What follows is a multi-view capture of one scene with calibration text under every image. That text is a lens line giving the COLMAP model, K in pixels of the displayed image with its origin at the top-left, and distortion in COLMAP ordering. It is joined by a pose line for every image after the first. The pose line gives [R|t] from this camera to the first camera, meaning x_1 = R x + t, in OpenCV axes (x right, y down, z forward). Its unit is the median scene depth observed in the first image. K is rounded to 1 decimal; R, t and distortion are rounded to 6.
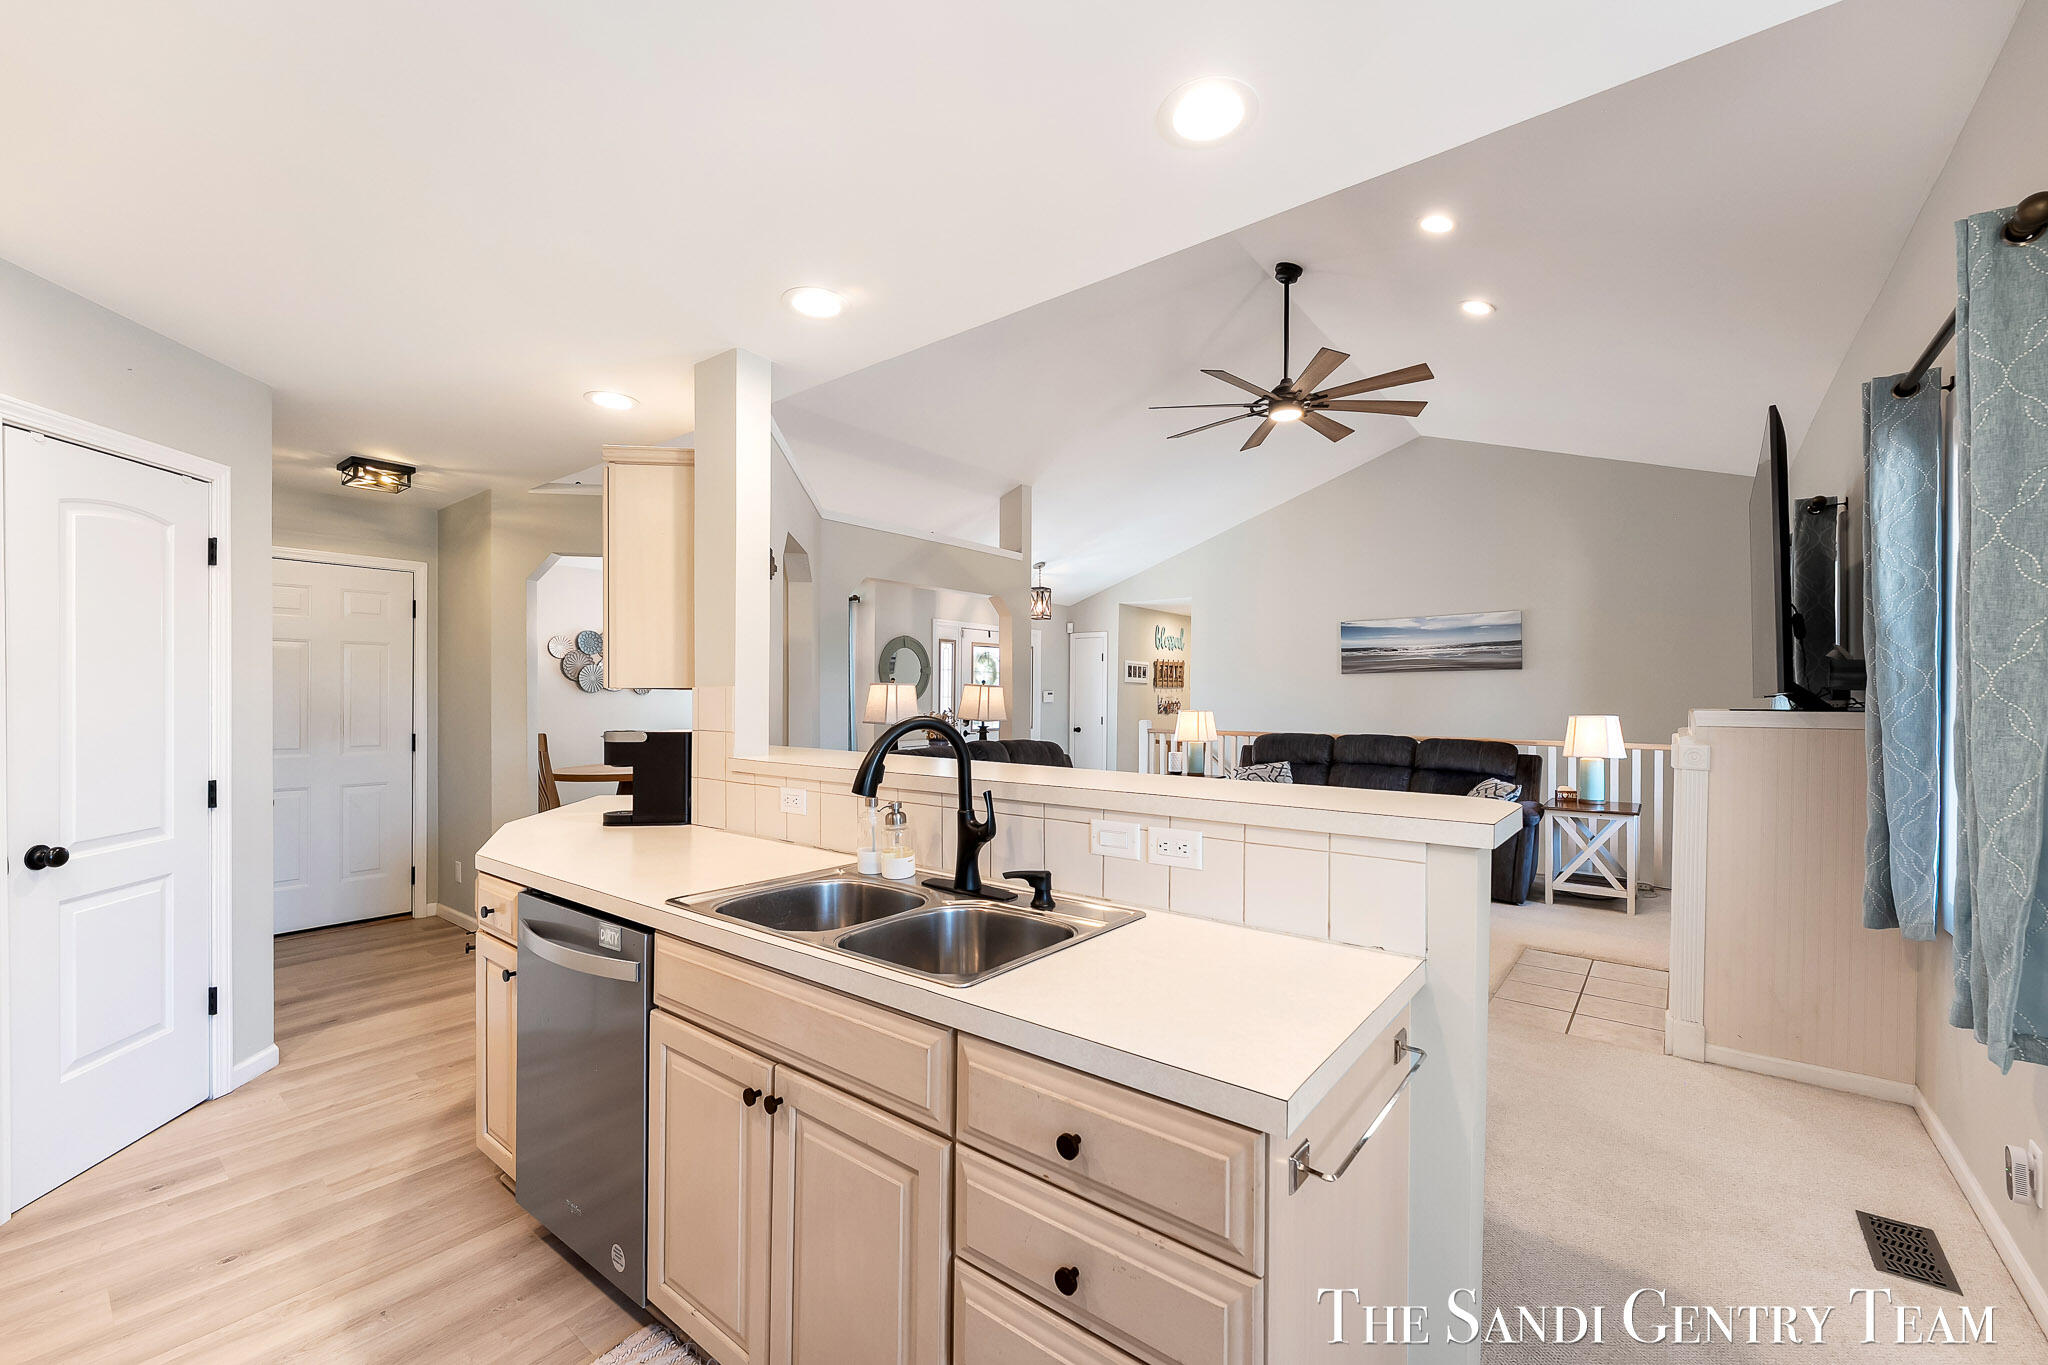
lens RADIAL K [[816.1, 0, 1019.0], [0, 816.1, 694.9], [0, 0, 1]] dist [0.000274, -0.000342]
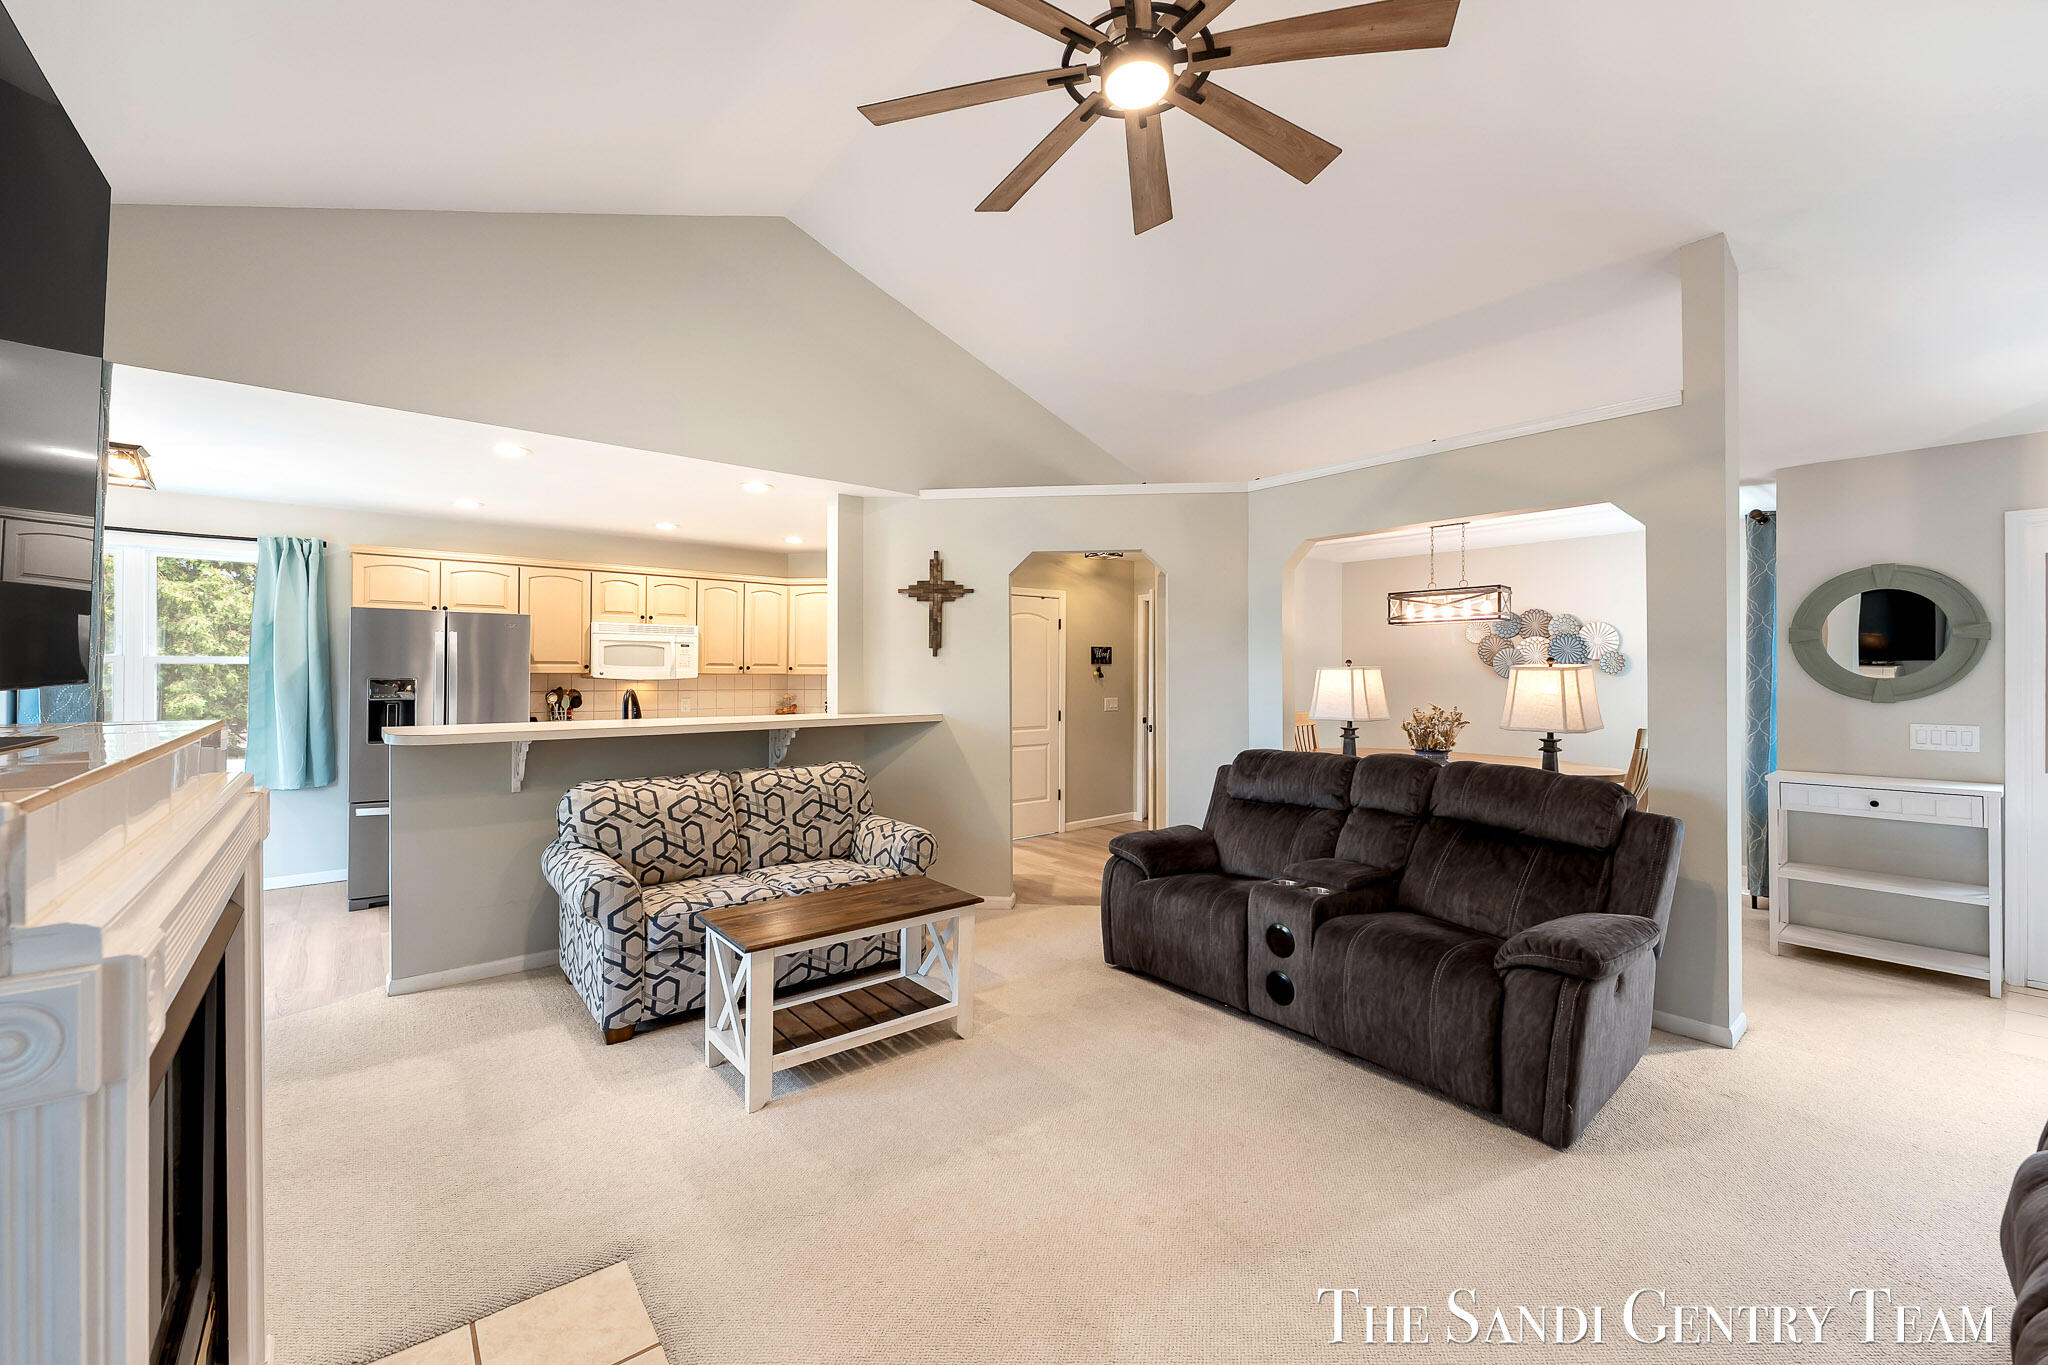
lens RADIAL K [[816.1, 0, 1015.4], [0, 816.1, 666.0], [0, 0, 1]] dist [0.000274, -0.000342]
pose [[-0.212724, -0.013634, -0.977017, 0.488681], [-0.003053, 0.999907, -0.013288, -0.003288], [0.977108, 0.000156, -0.212746, 0.635453]]
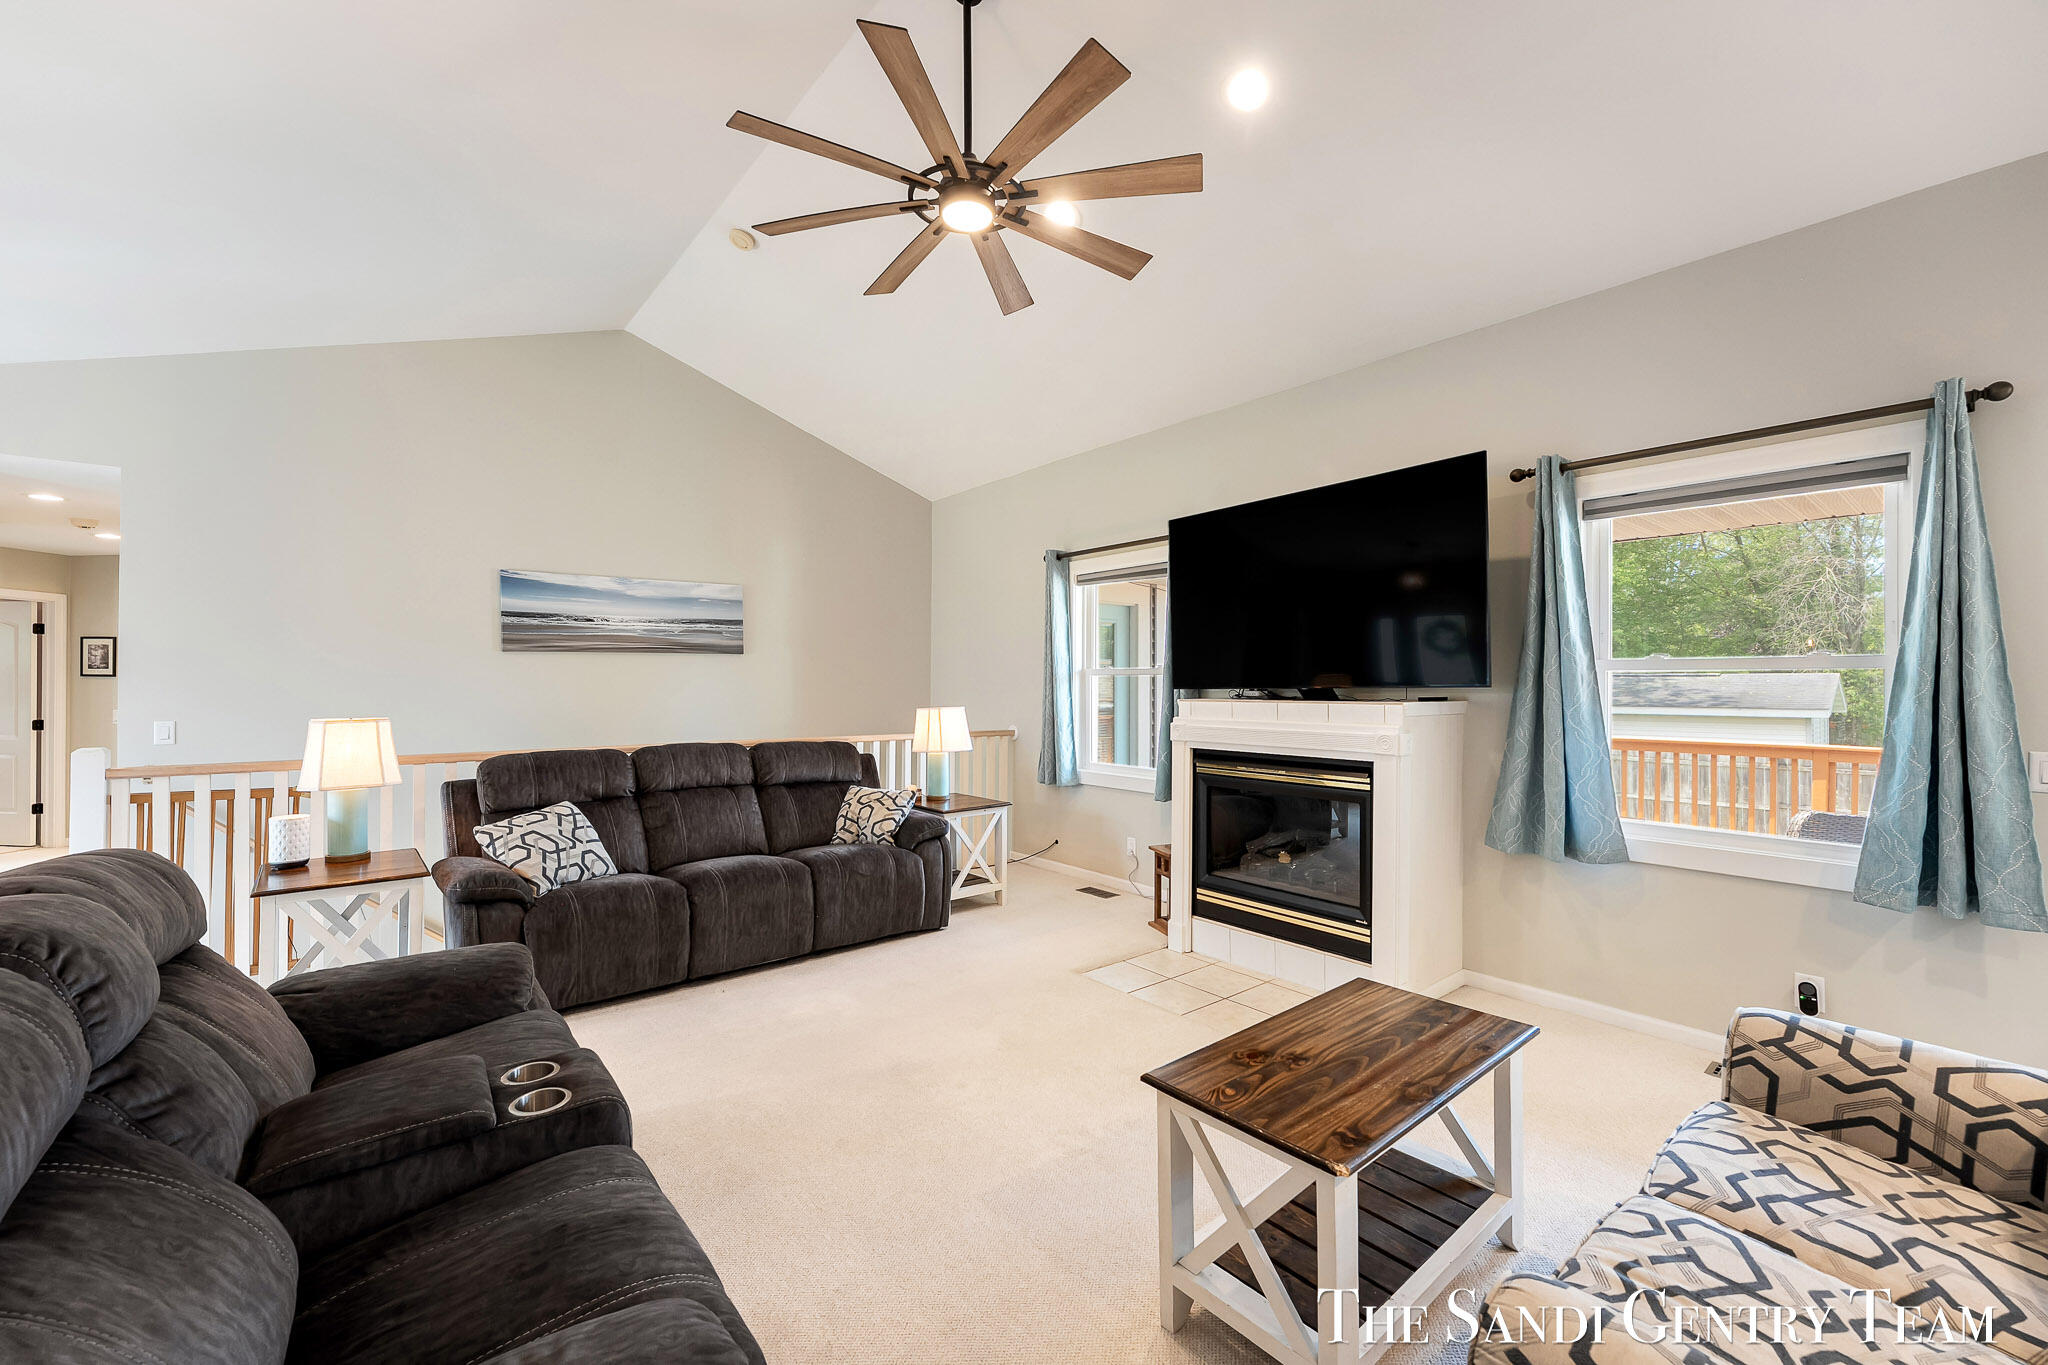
lens RADIAL K [[816.1, 0, 1014.6], [0, 816.1, 684.3], [0, 0, 1]] dist [0.000274, -0.000342]
pose [[0.216826, -0.001427, 0.976209, -0.148026], [-0.003079, 0.999993, 0.002146, -0.002580], [-0.976205, -0.003471, 0.216820, 0.516509]]
